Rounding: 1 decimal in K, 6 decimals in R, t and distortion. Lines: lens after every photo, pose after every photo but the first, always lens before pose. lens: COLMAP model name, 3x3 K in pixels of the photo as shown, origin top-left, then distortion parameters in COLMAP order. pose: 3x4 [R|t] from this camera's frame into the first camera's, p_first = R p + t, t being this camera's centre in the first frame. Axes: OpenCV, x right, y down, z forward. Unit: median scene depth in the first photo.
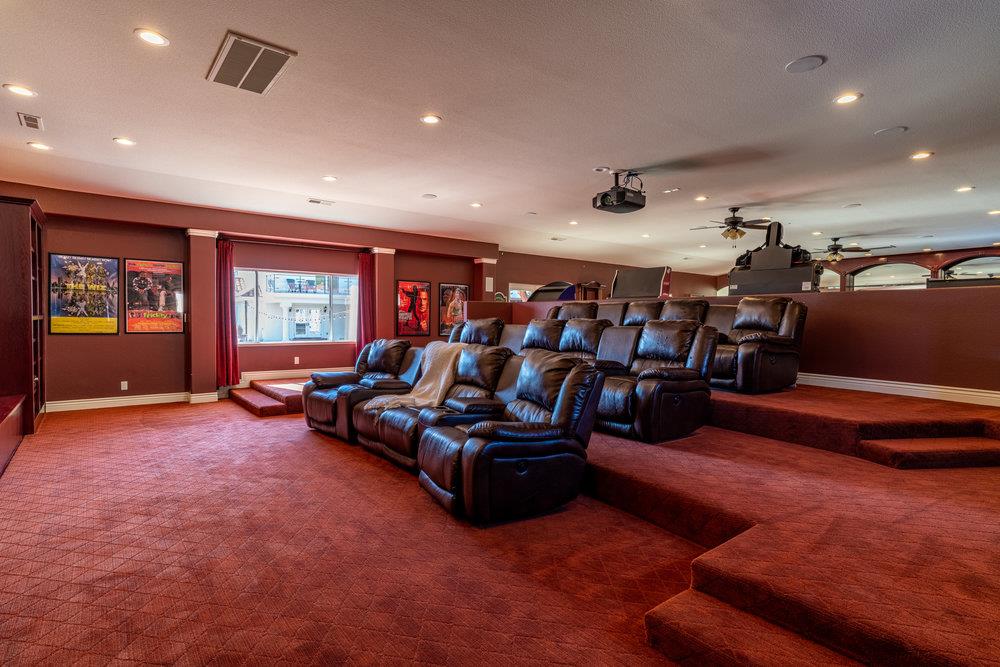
lens RADIAL K [[514.8, 0, 498.7], [0, 514.8, 335.8], [0, 0, 1]] dist [-0.009931, 0.002785]
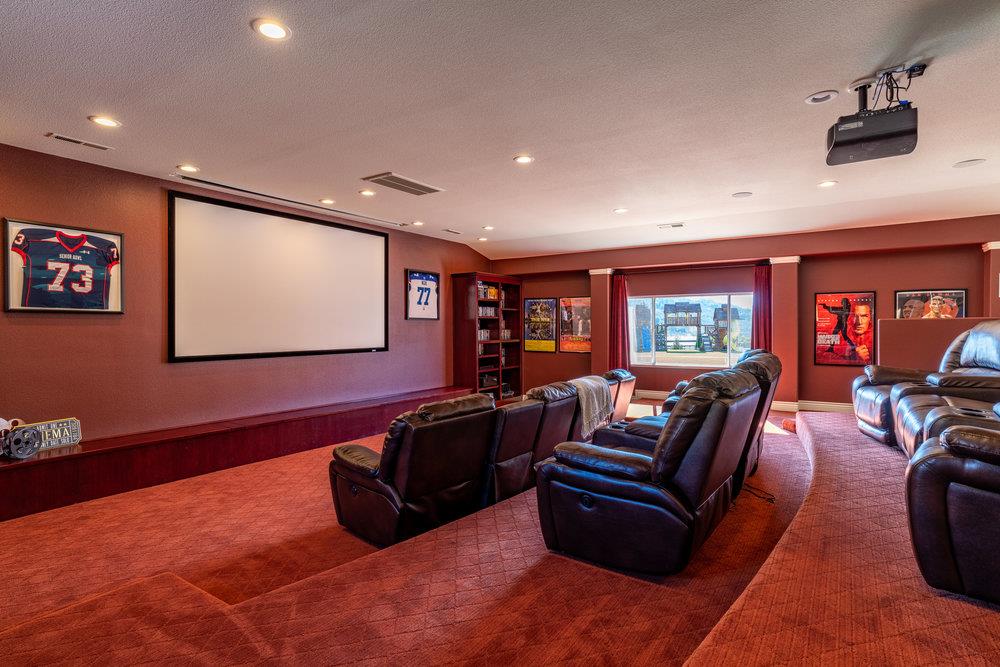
lens RADIAL K [[514.8, 0, 498.5], [0, 514.8, 329.4], [0, 0, 1]] dist [-0.009931, 0.002785]
pose [[0.305566, -0.006245, -0.952150, 0.516313], [-0.023287, 0.999630, -0.014030, -0.040941], [0.951886, 0.026459, 0.305308, 0.405135]]
